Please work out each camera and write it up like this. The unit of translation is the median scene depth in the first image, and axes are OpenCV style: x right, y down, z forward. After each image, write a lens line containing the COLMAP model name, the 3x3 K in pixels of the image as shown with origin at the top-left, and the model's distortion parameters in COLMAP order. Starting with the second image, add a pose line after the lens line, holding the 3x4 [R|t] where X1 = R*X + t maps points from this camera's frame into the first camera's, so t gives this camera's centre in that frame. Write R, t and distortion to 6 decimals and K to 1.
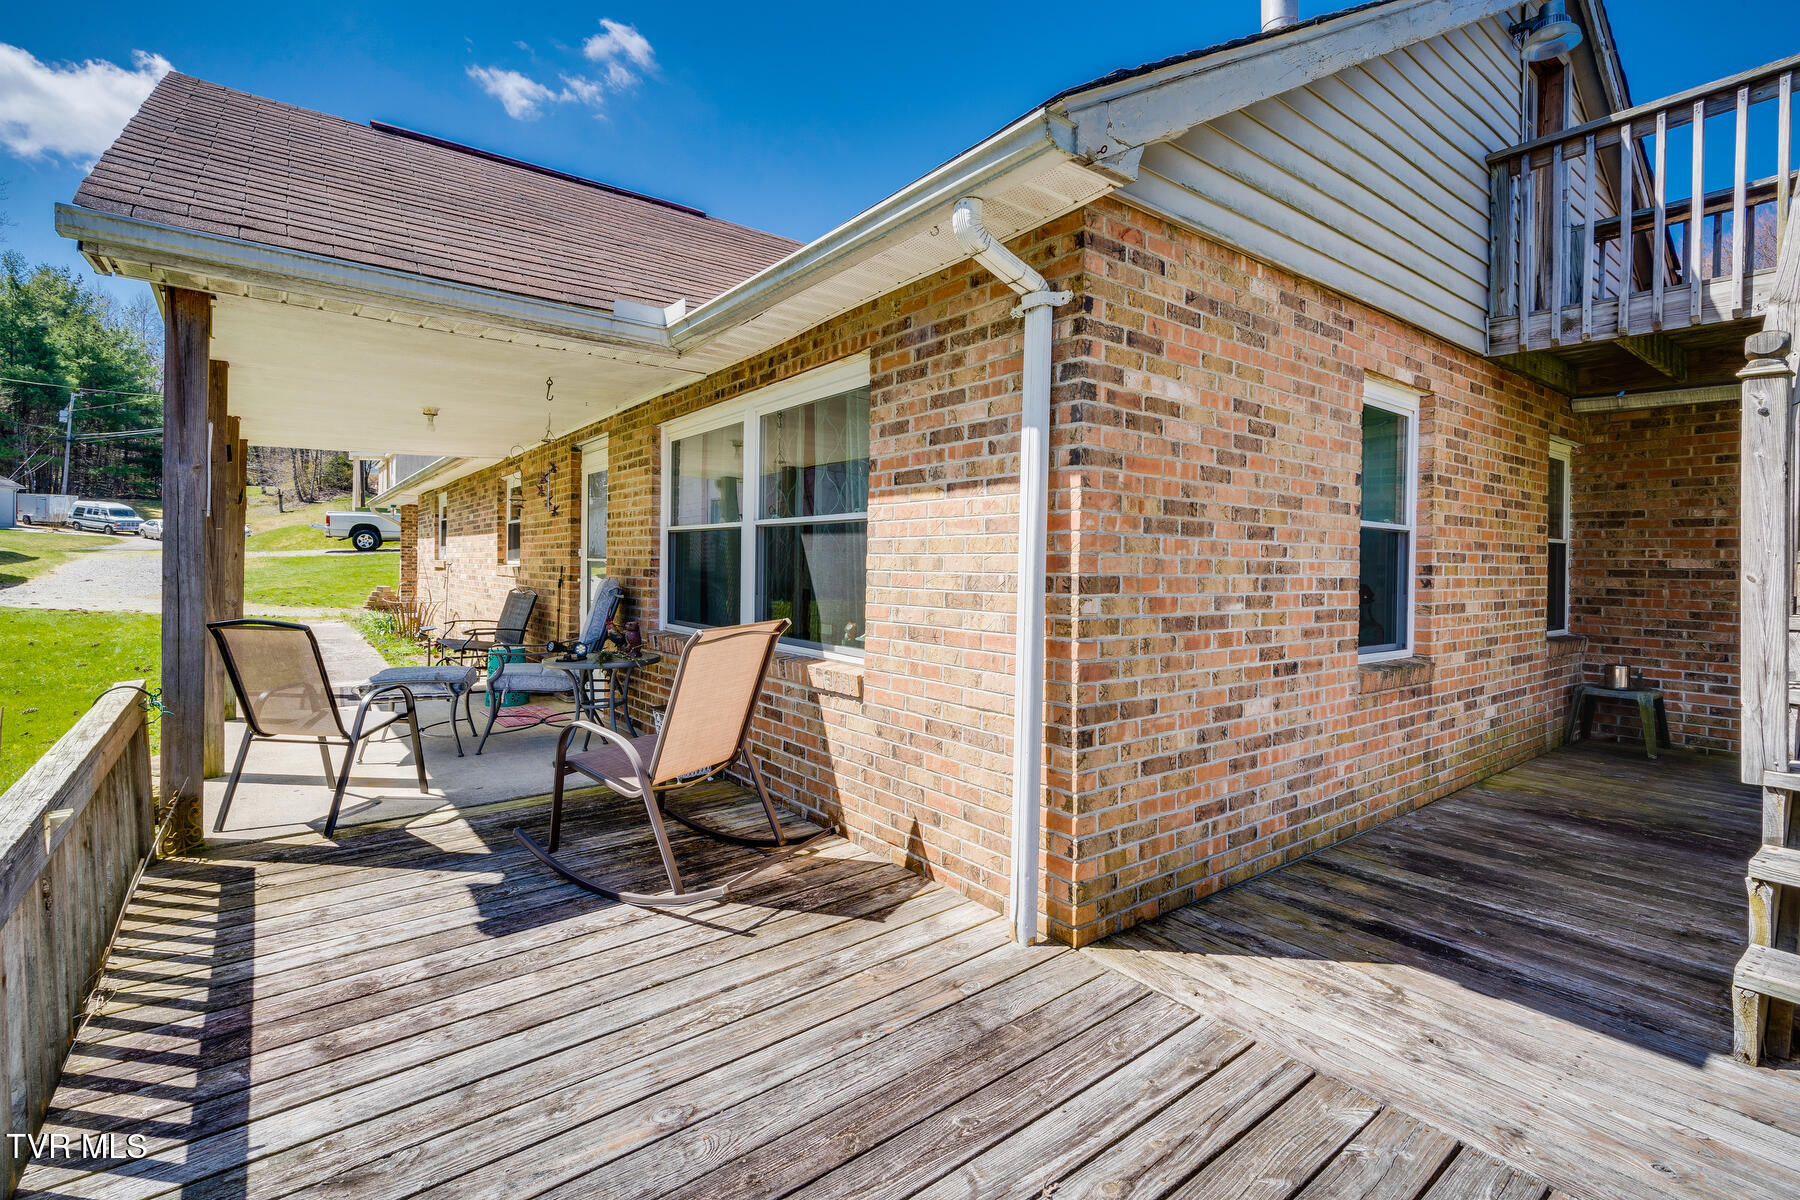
lens RADIAL K [[820.3, 0, 902.2], [0, 820.3, 558.6], [0, 0, 1]] dist [0.000092, -0.000195]
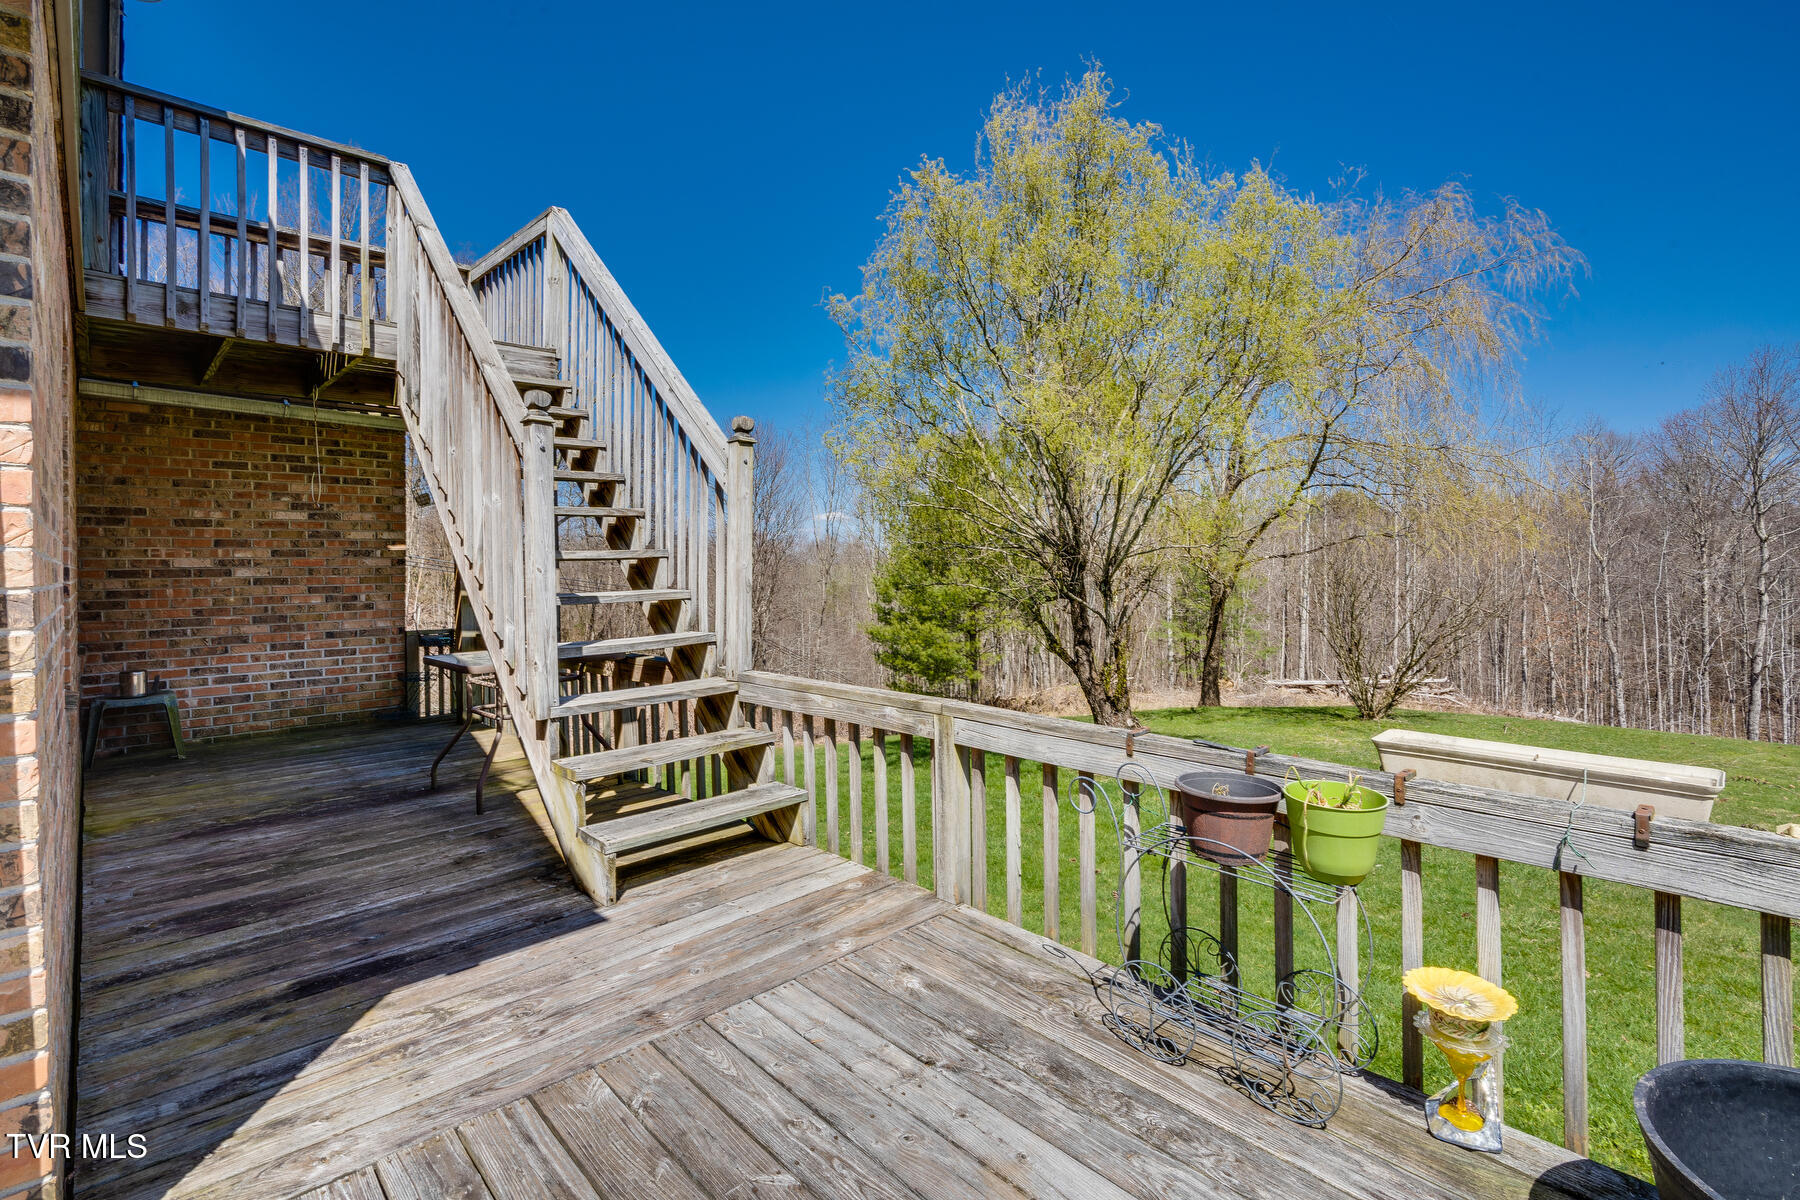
lens RADIAL K [[820.3, 0, 907.8], [0, 820.3, 555.6], [0, 0, 1]] dist [0.000092, -0.000195]
pose [[-0.101908, -0.003189, 0.994789, -0.157805], [0.007569, 0.999963, 0.003981, -0.000055], [-0.994765, 0.007935, -0.101880, 0.215230]]
